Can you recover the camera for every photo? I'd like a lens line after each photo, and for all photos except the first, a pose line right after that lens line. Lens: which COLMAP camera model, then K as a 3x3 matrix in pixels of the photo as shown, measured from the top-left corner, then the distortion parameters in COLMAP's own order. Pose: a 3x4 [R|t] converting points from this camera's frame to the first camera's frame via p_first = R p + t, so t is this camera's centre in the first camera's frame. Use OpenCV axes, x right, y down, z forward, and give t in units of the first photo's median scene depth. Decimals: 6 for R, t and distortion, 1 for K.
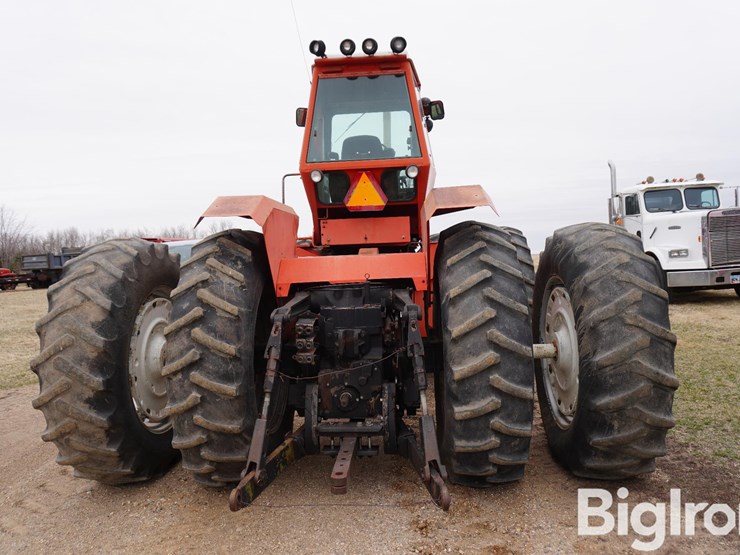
lens RADIAL K [[558.0, 0, 370.0], [0, 558.0, 277.5], [0, 0, 1]] dist [-0.043191, 0.005936]
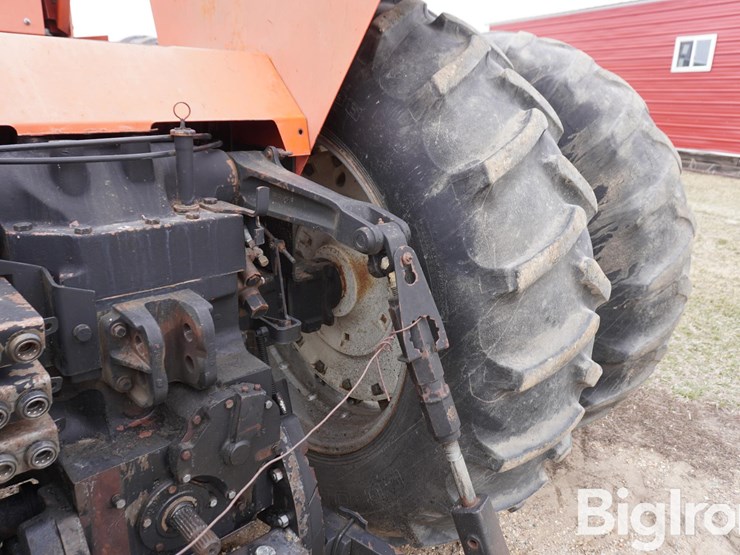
lens RADIAL K [[558.0, 0, 370.0], [0, 558.0, 277.5], [0, 0, 1]] dist [-0.043191, 0.005936]
pose [[0.669652, -0.174345, 0.721921, -0.164006], [-0.035595, 0.963404, 0.265681, 0.001035], [-0.741821, -0.203611, 0.638940, 0.706850]]
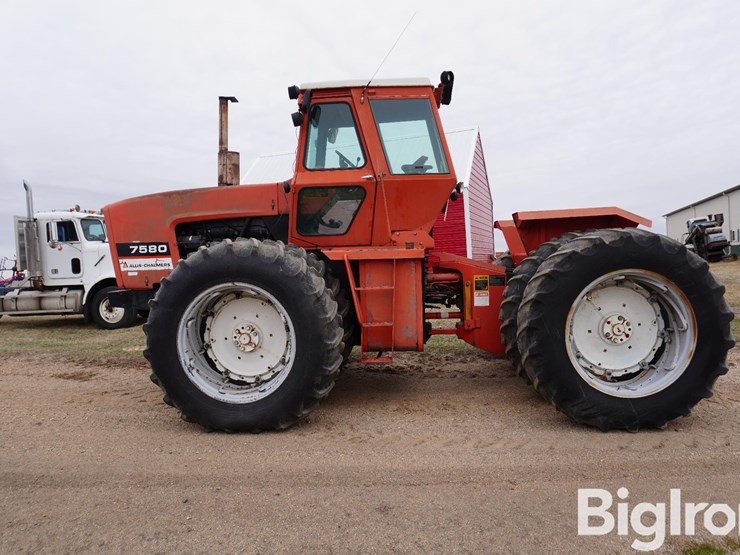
lens RADIAL K [[551.7, 0, 376.8], [0, 551.7, 286.2], [0, 0, 1]] dist [-0.023769, -0.001016]
pose [[0.004534, -0.015842, 0.999864, -1.752182], [0.084865, 0.996273, 0.015400, -0.012111], [-0.996382, 0.084783, 0.005862, 1.631232]]
